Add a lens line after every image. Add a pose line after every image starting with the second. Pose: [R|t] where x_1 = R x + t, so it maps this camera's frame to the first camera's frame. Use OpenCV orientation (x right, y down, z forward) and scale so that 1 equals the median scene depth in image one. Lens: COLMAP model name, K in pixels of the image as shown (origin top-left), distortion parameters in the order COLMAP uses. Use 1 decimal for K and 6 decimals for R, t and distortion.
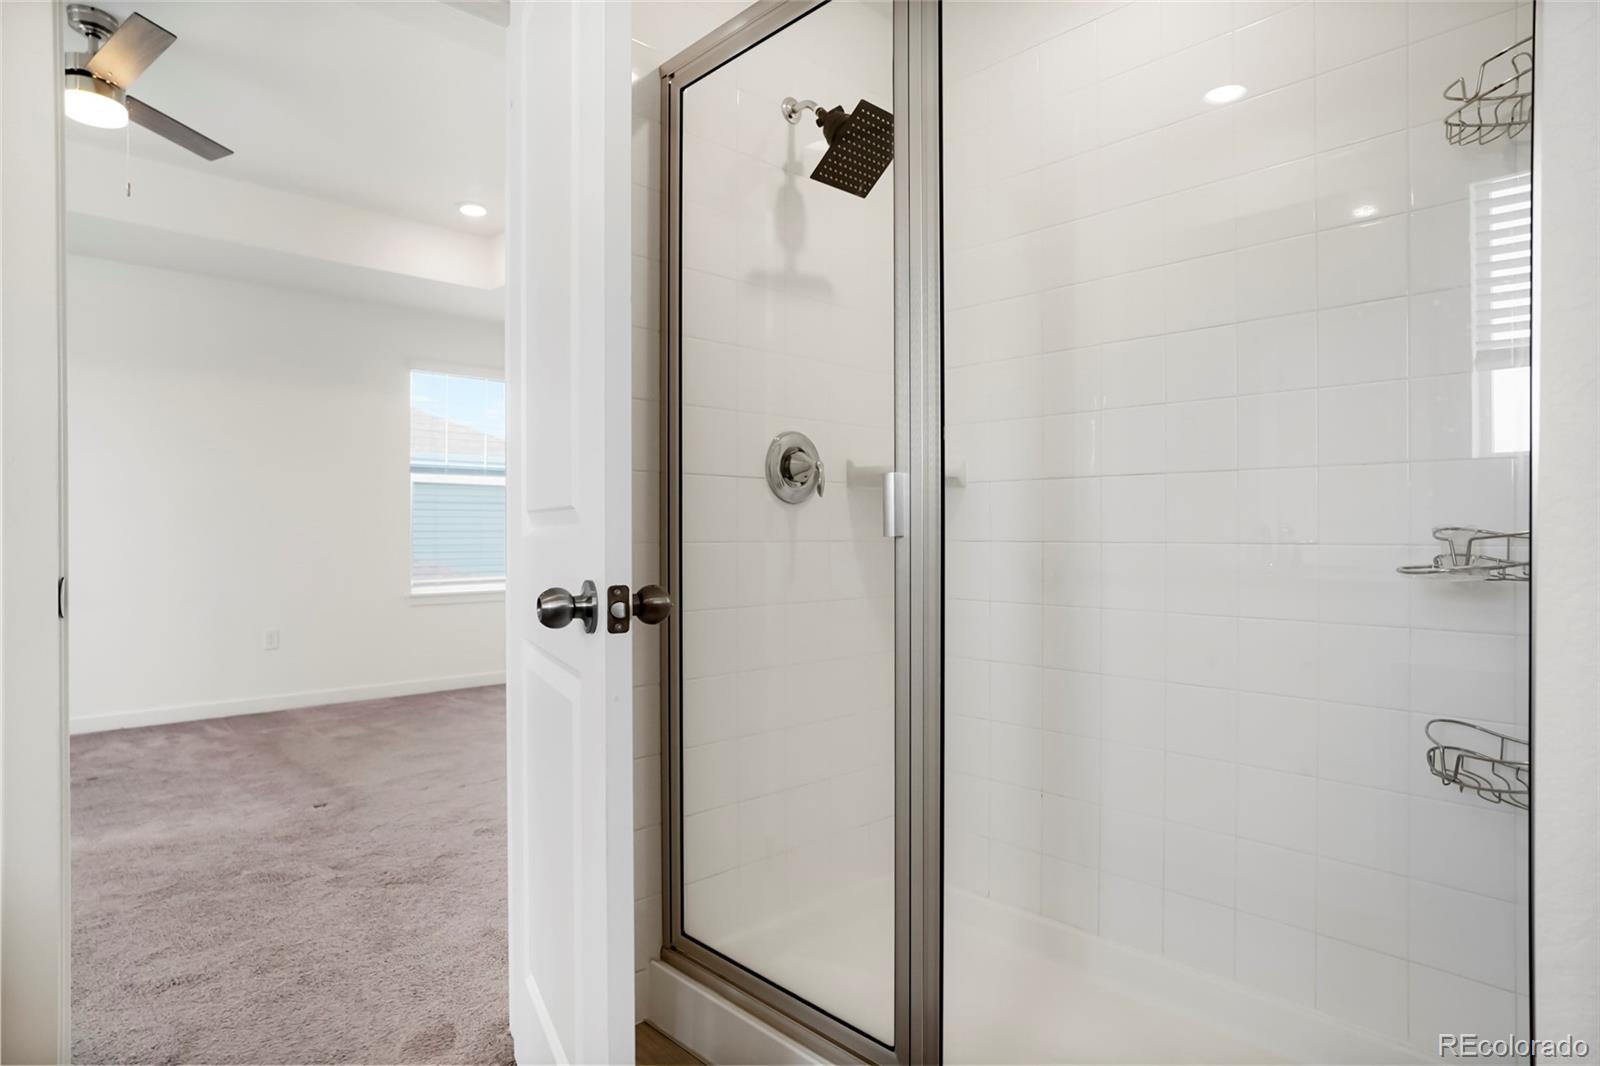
lens RADIAL K [[958.4, 0, 792.5], [0, 958.4, 531.0], [0, 0, 1]] dist [-0.020602, -0.000847]
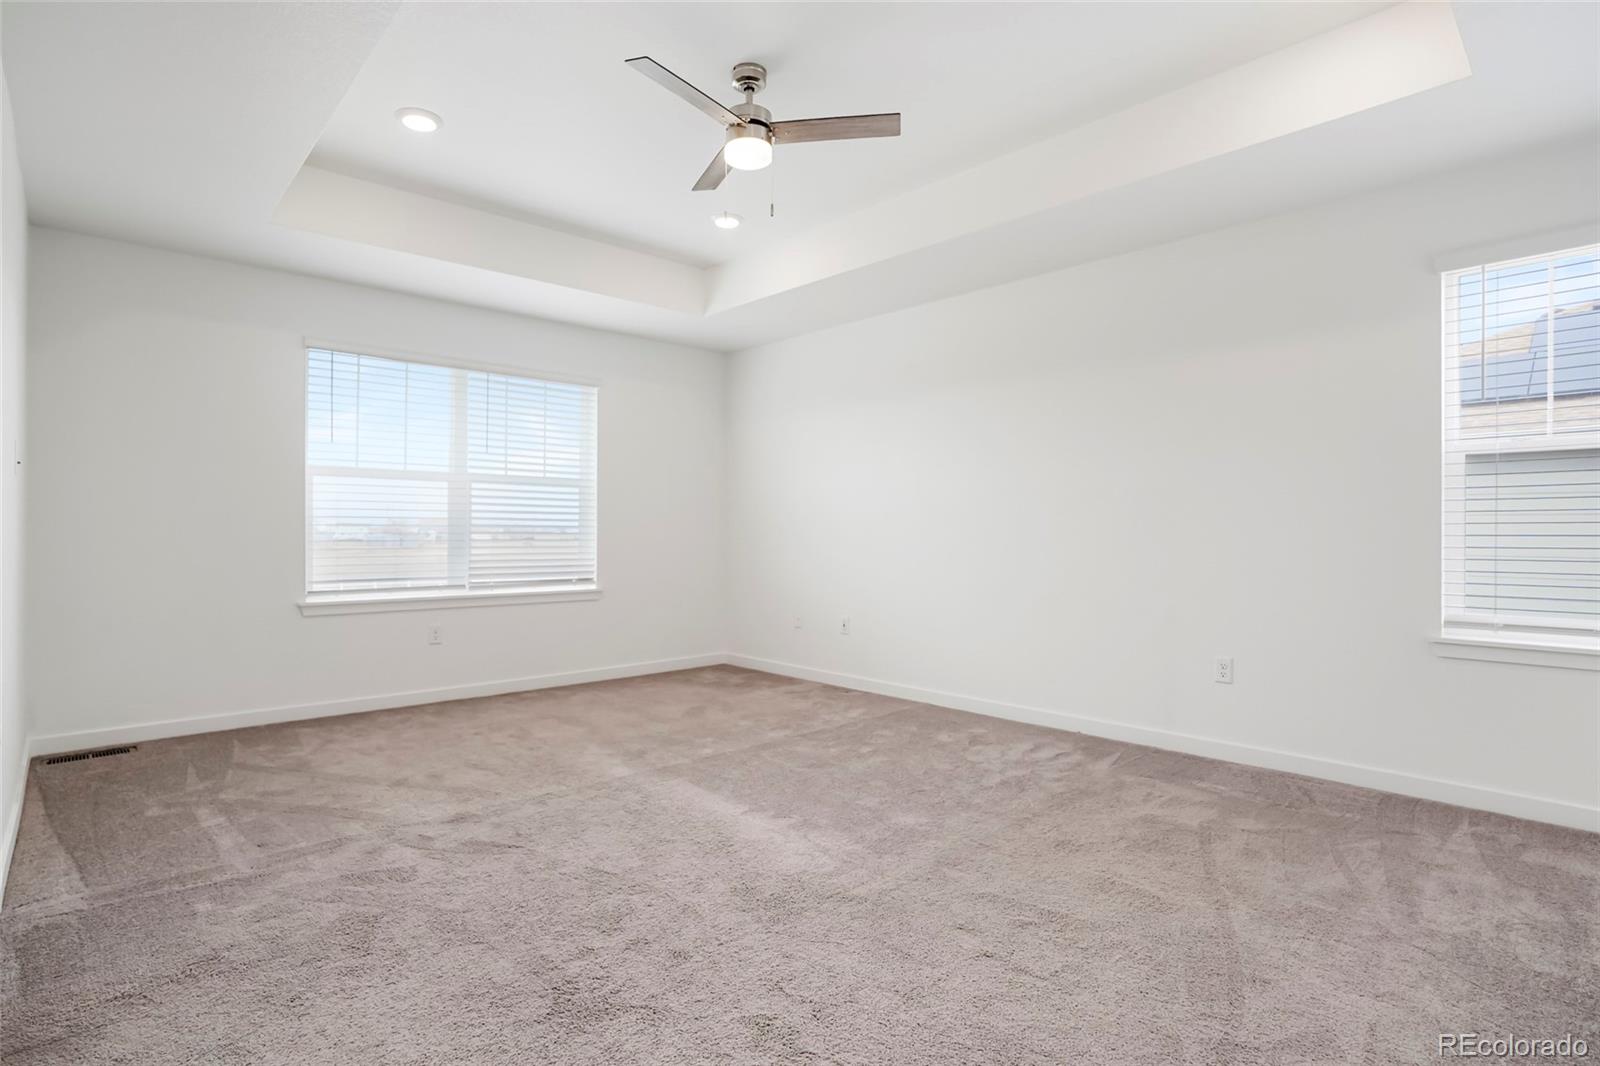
lens RADIAL K [[808.9, 0, 791.8], [0, 808.9, 524.6], [0, 0, 1]] dist [-0.037846, 0.000457]
pose [[-0.007440, -0.010424, -0.999918, 0.193640], [-0.007079, 0.999921, -0.010371, 0.004117], [0.999947, 0.007001, -0.007513, 1.073146]]
